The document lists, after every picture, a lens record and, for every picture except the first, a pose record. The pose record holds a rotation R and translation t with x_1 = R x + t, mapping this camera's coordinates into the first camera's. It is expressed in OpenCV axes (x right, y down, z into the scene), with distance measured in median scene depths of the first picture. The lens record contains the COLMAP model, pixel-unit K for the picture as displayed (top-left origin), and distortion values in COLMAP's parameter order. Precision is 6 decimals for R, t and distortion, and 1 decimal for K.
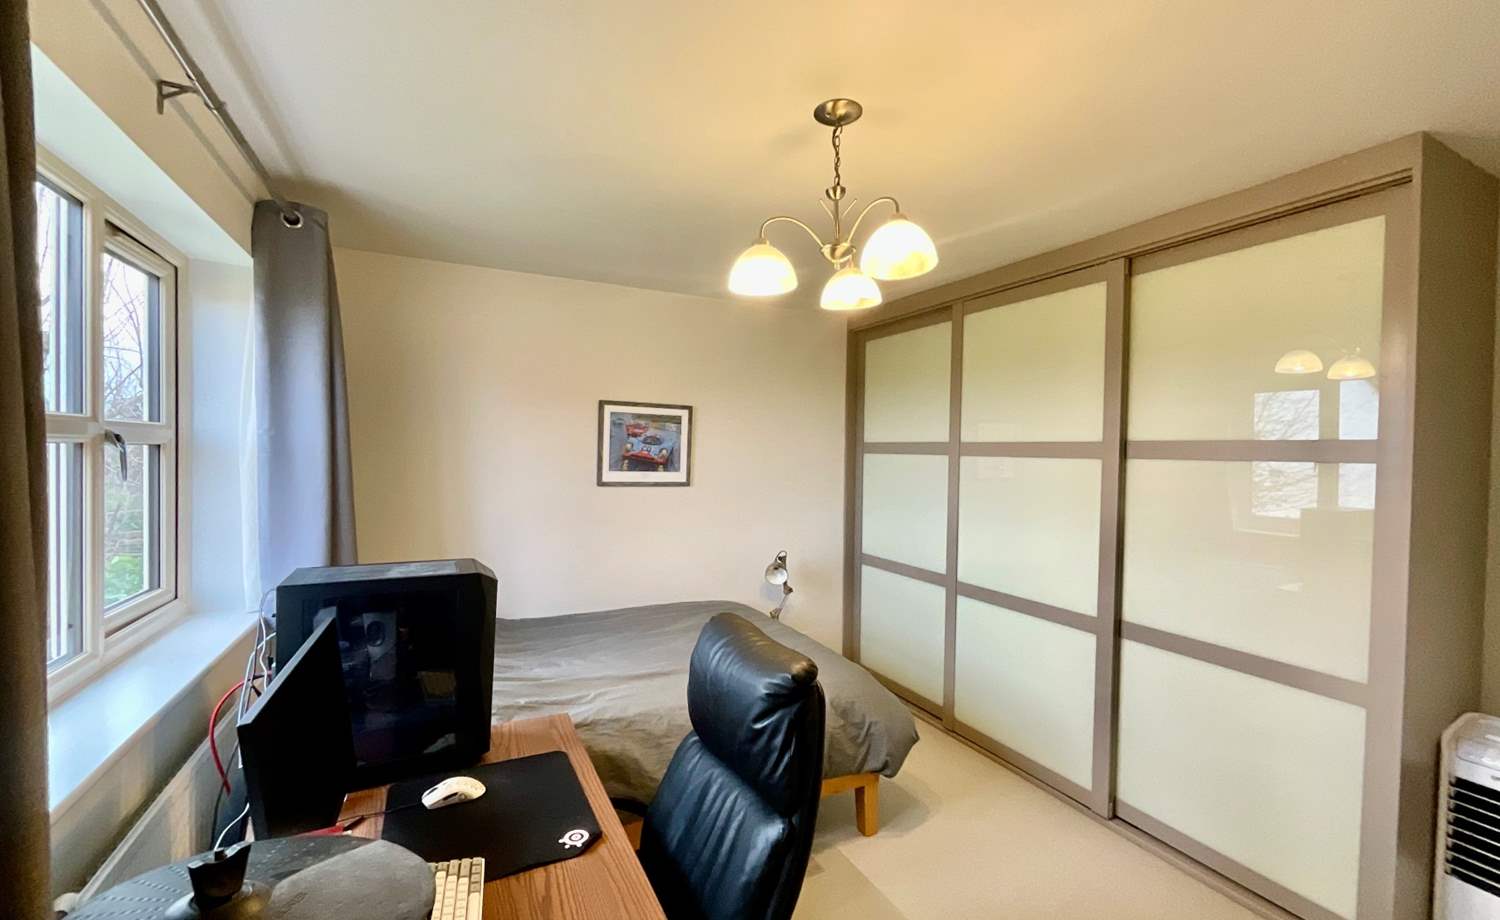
lens RADIAL K [[611.0, 0, 758.4], [0, 611.0, 453.2], [0, 0, 1]] dist [-0.001315, -0.000059]
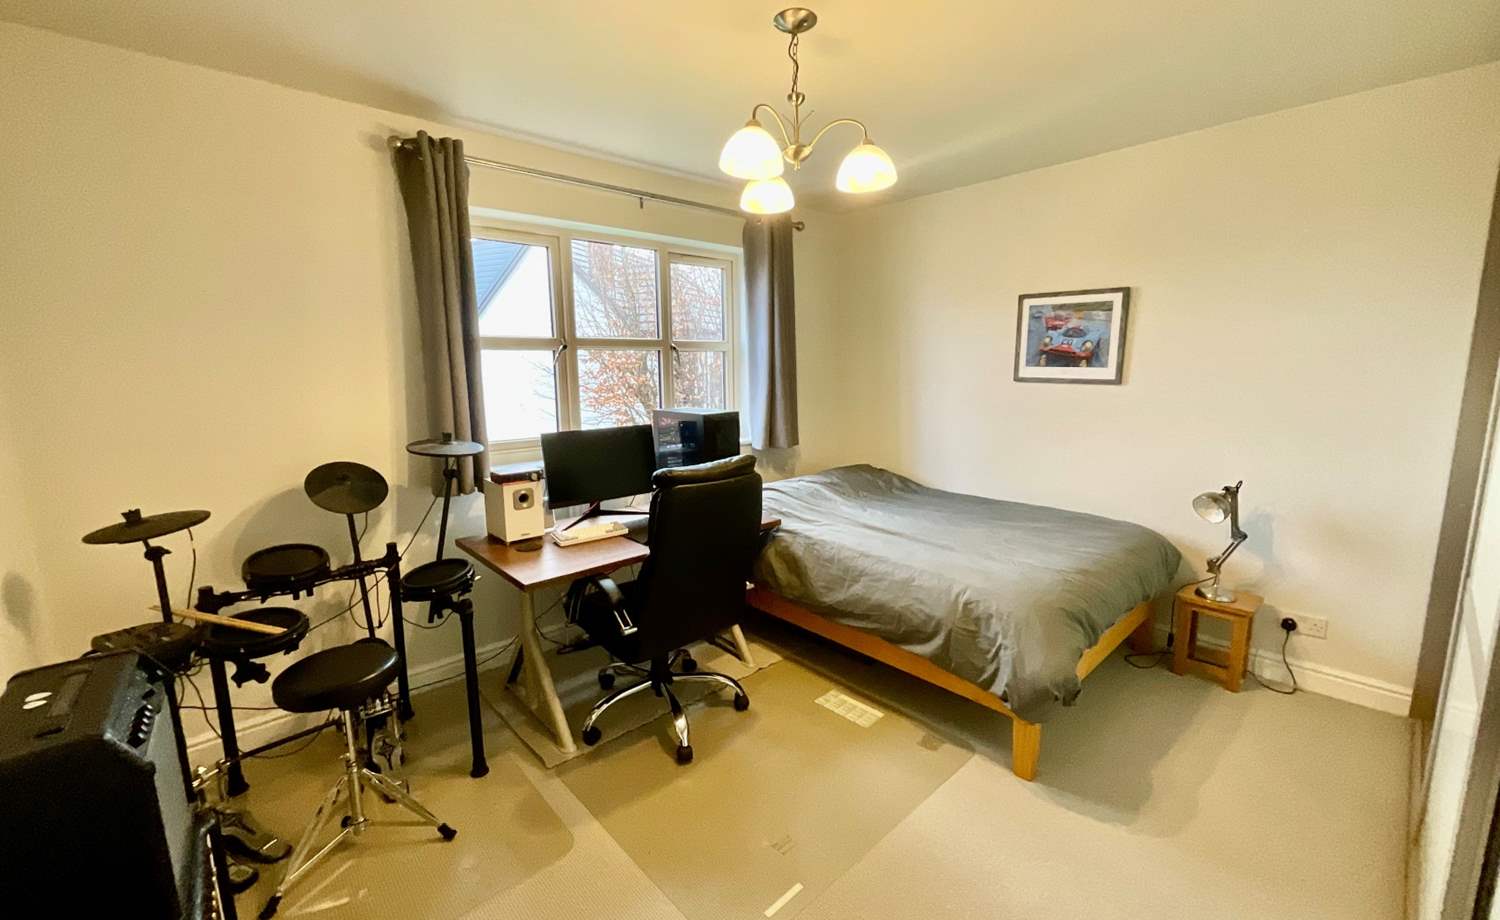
lens RADIAL K [[619.0, 0, 744.5], [0, 619.0, 461.3], [0, 0, 1]] dist [-0.001896, -0.000099]
pose [[0.253917, 0.138120, -0.957314, 0.623416], [0.012586, 0.989196, 0.146058, 0.028769], [0.967144, -0.049136, 0.249435, 0.292569]]
